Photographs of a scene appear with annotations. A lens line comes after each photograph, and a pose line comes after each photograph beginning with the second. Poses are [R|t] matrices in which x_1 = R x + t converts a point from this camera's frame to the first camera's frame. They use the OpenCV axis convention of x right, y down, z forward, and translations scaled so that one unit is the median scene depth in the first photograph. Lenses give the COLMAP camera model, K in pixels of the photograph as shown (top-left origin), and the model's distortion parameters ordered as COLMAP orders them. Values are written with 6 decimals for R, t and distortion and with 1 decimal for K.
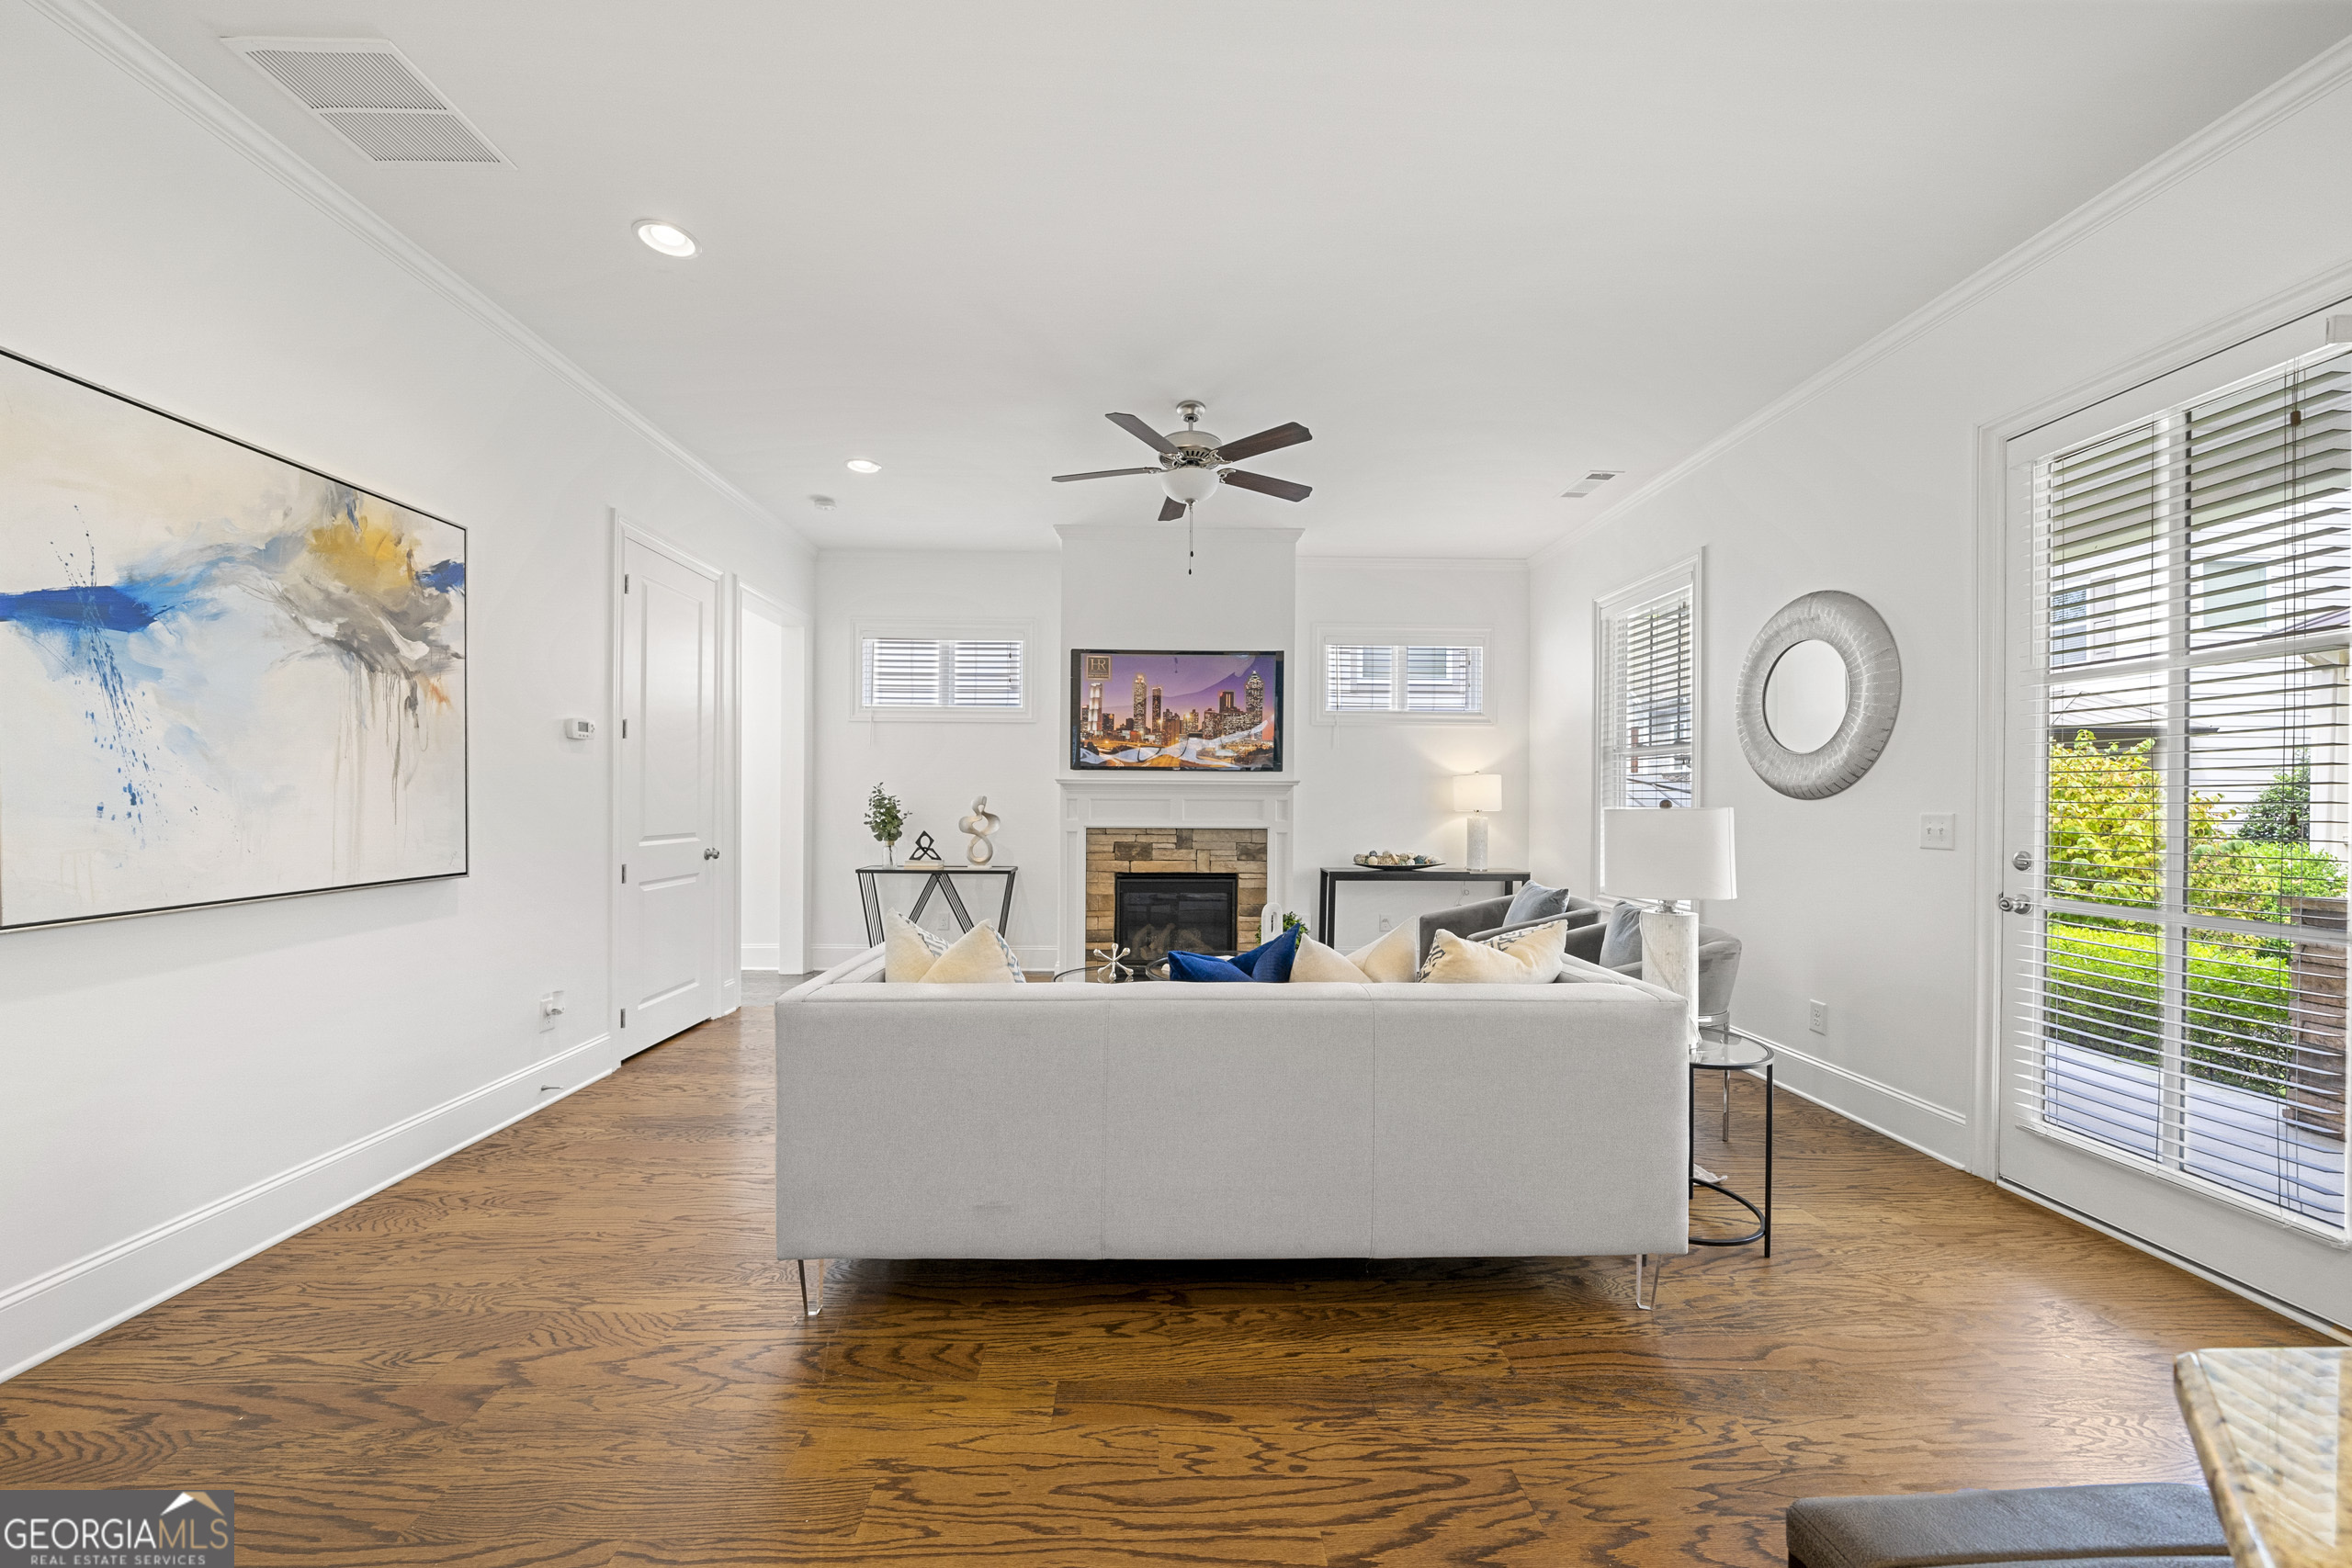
lens RADIAL K [[822.5, 0, 1154.1], [0, 822.5, 803.0], [0, 0, 1]] dist [-0.007543, -0.000114]
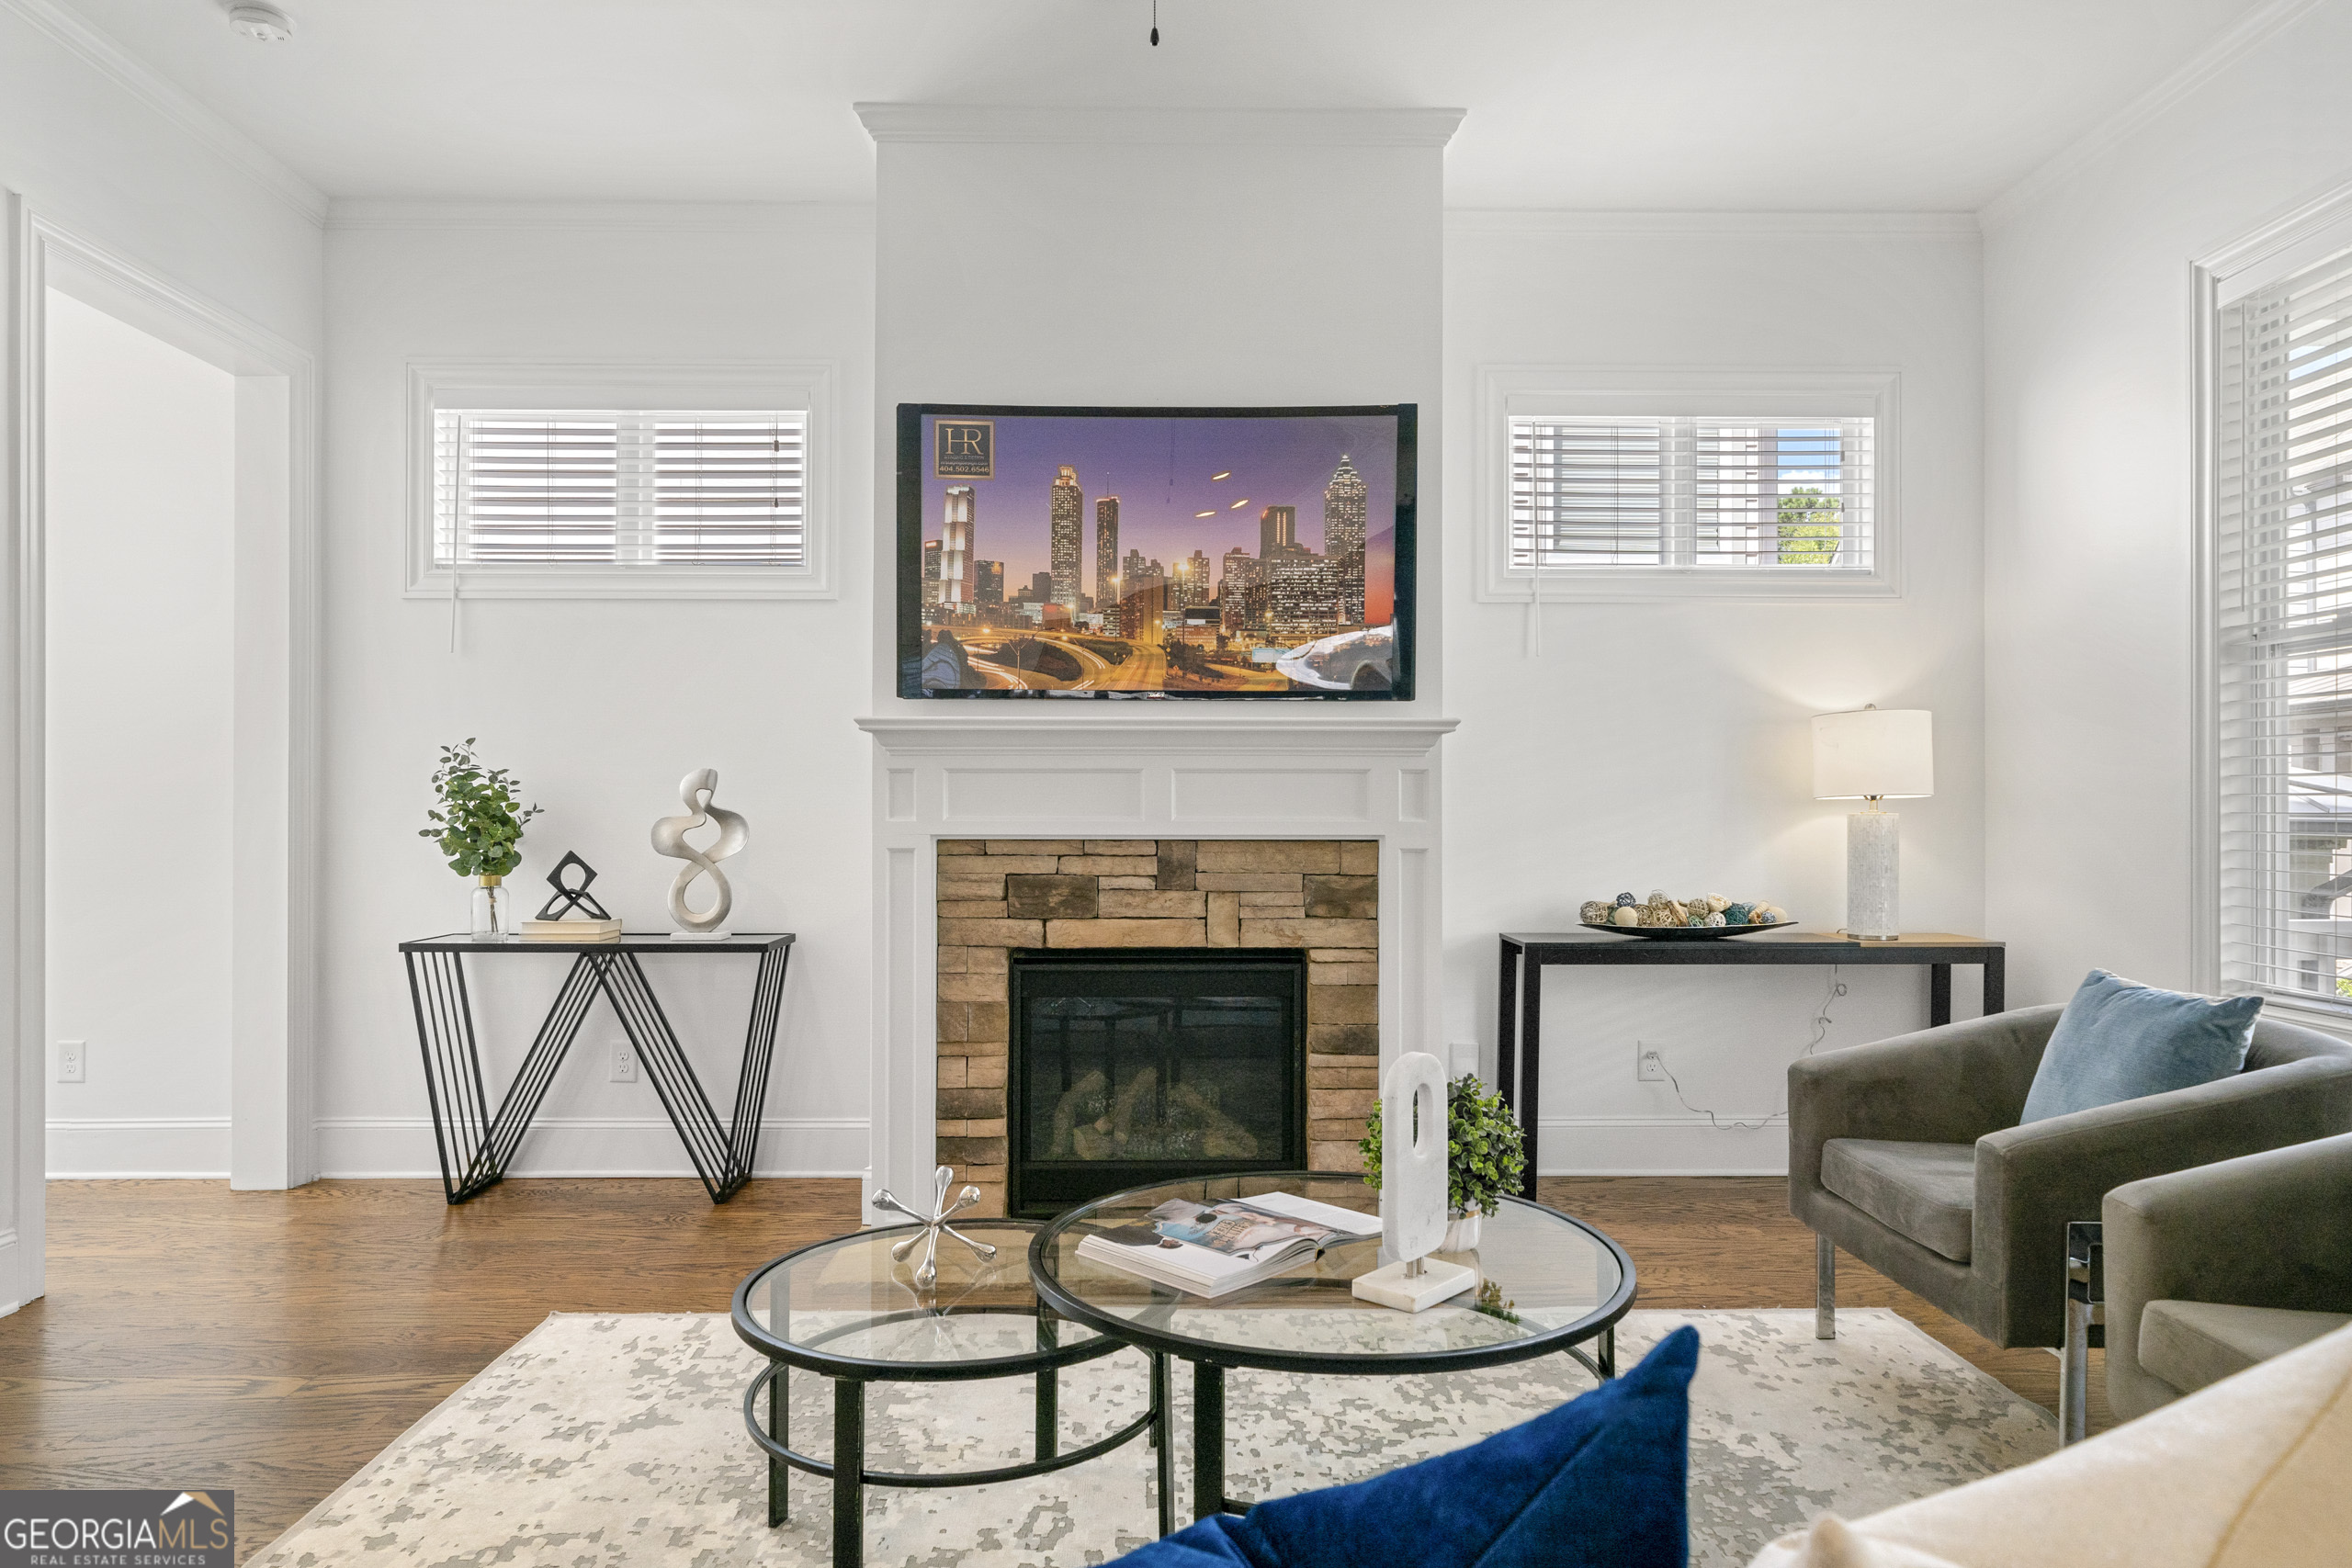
lens RADIAL K [[1389.3, 0, 1174.0], [0, 1389.3, 806.5], [0, 0, 1]] dist [-0.001182, 0.000527]
pose [[0.999984, -0.004806, 0.002814, 0.034053], [0.004829, 0.999955, -0.008115, 0.019867], [-0.002775, 0.008128, 0.999963, 0.307924]]
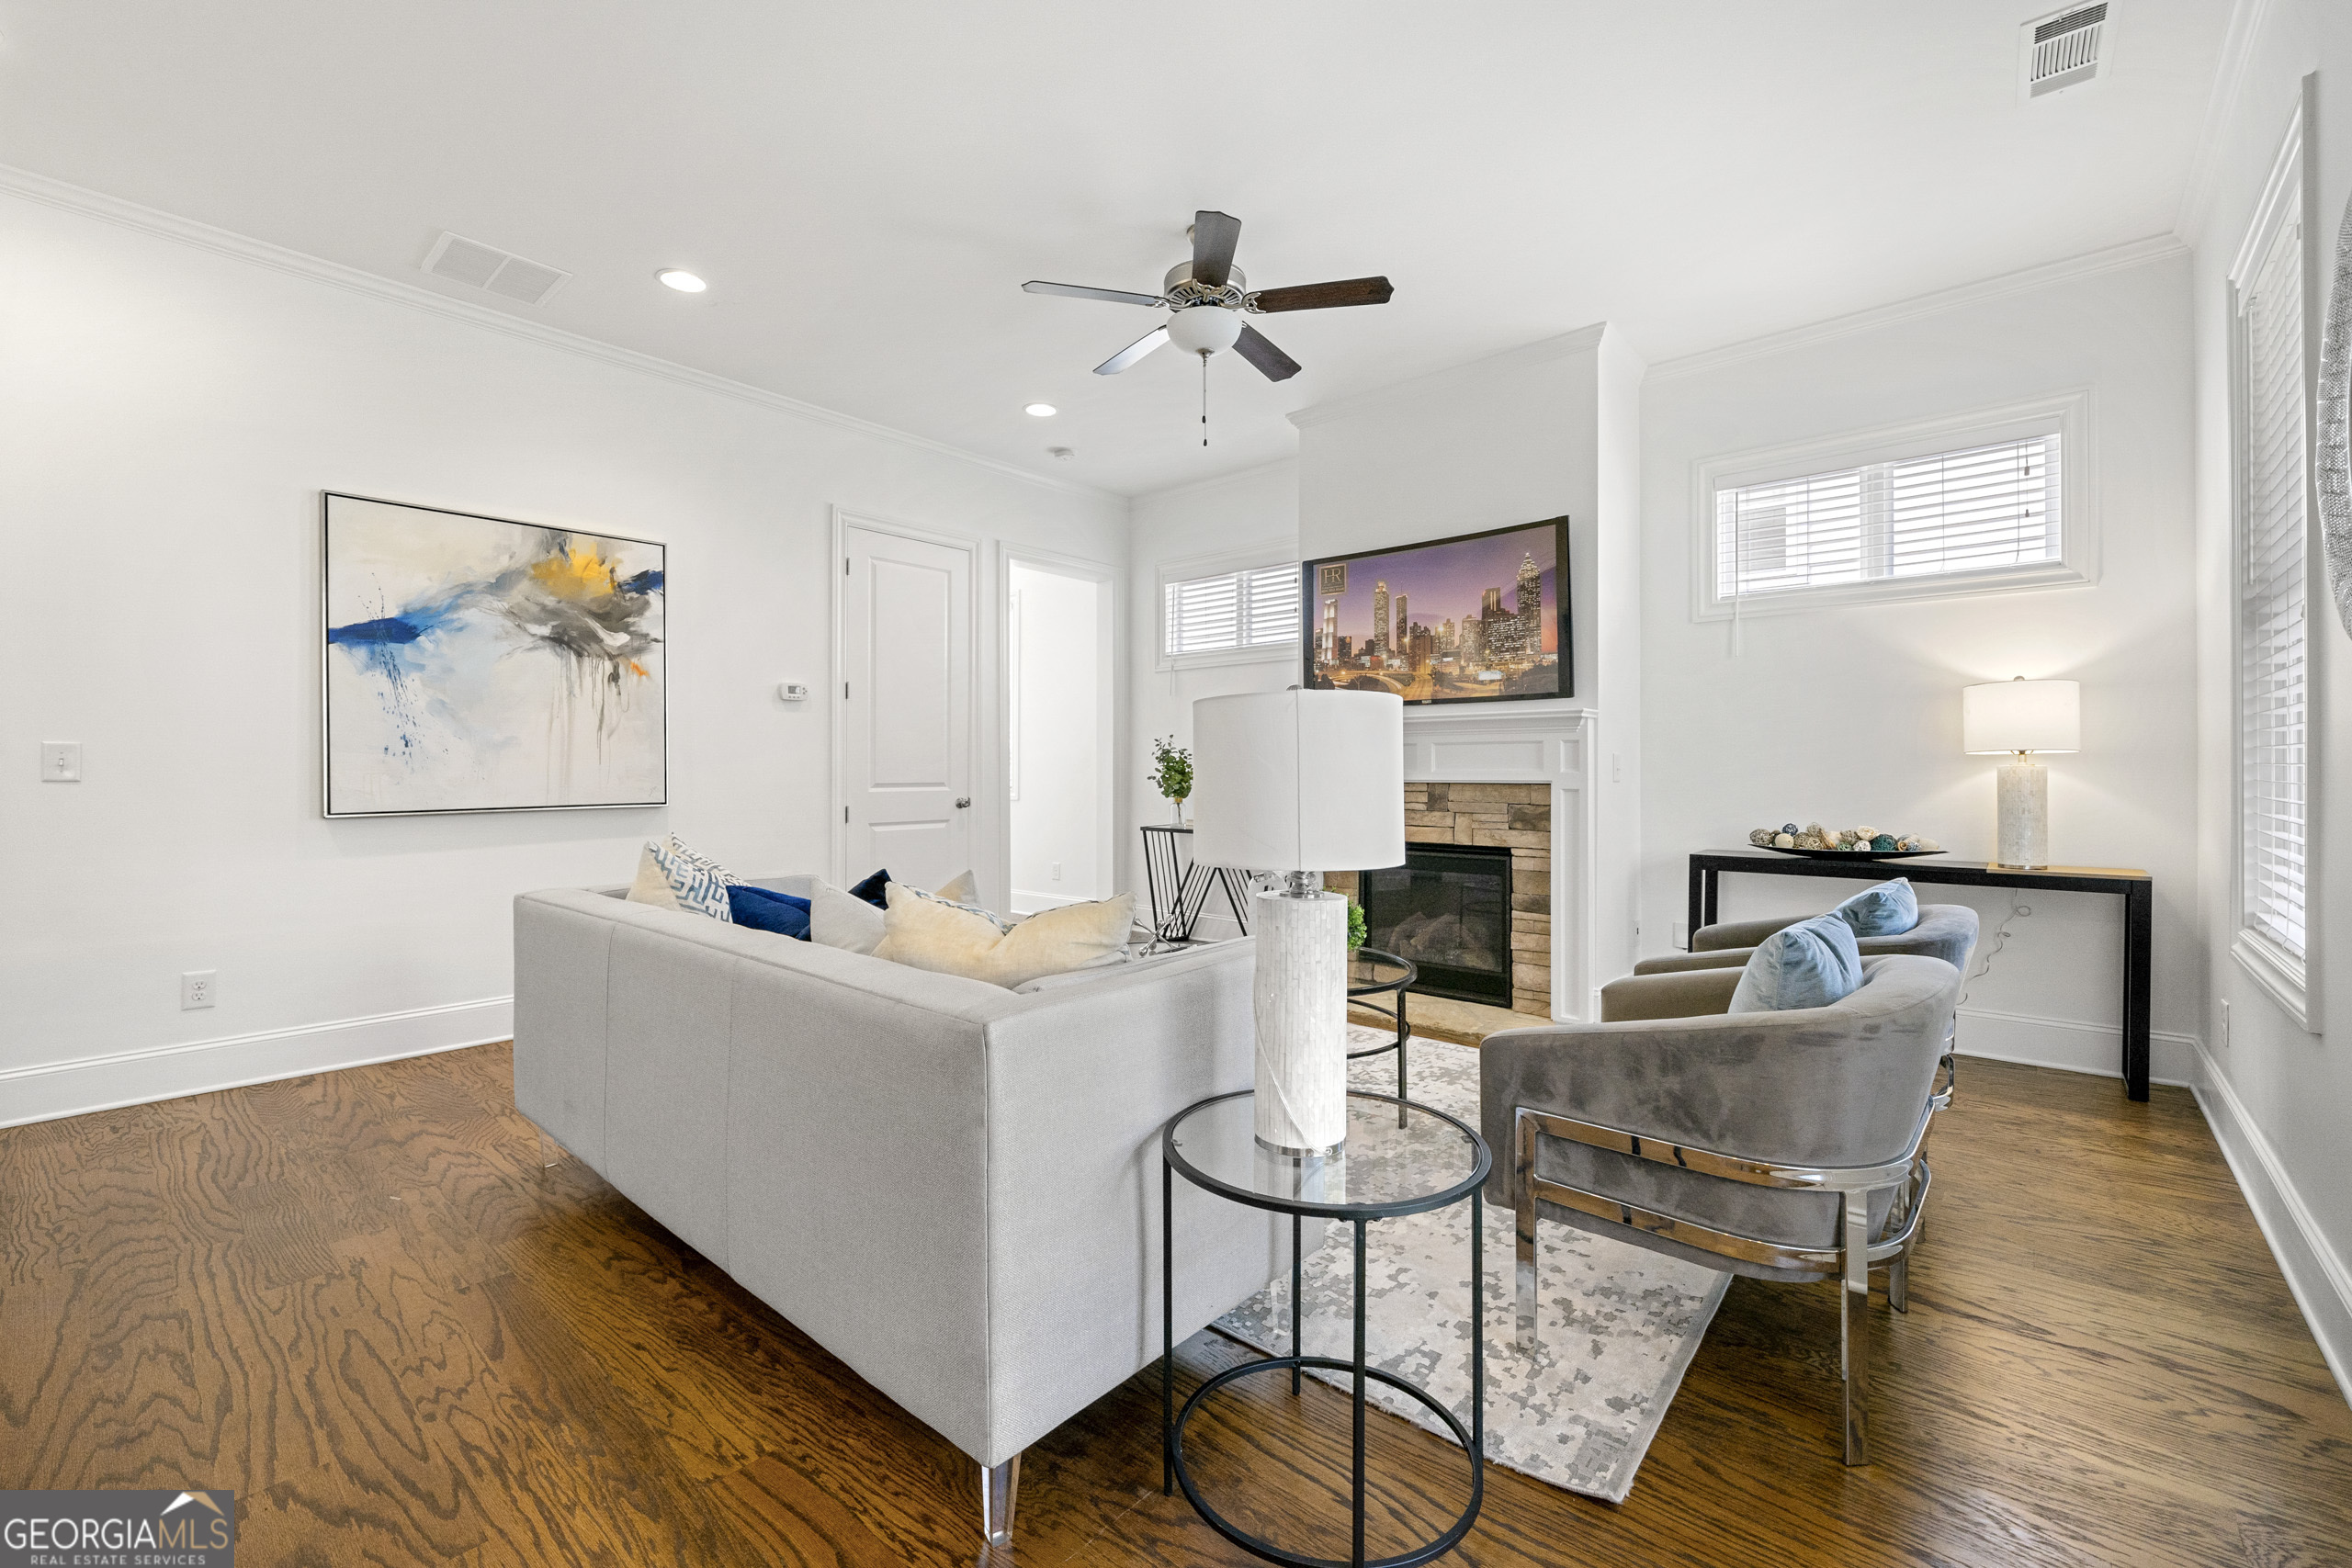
lens RADIAL K [[952.8, 0, 1161.8], [0, 952.8, 767.1], [0, 0, 1]] dist [-0.002830, 0.000690]
pose [[0.743713, -0.009002, -0.668438, 0.423027], [0.003966, 0.999951, -0.009055, 0.023609], [0.668487, 0.004083, 0.743713, 0.207404]]
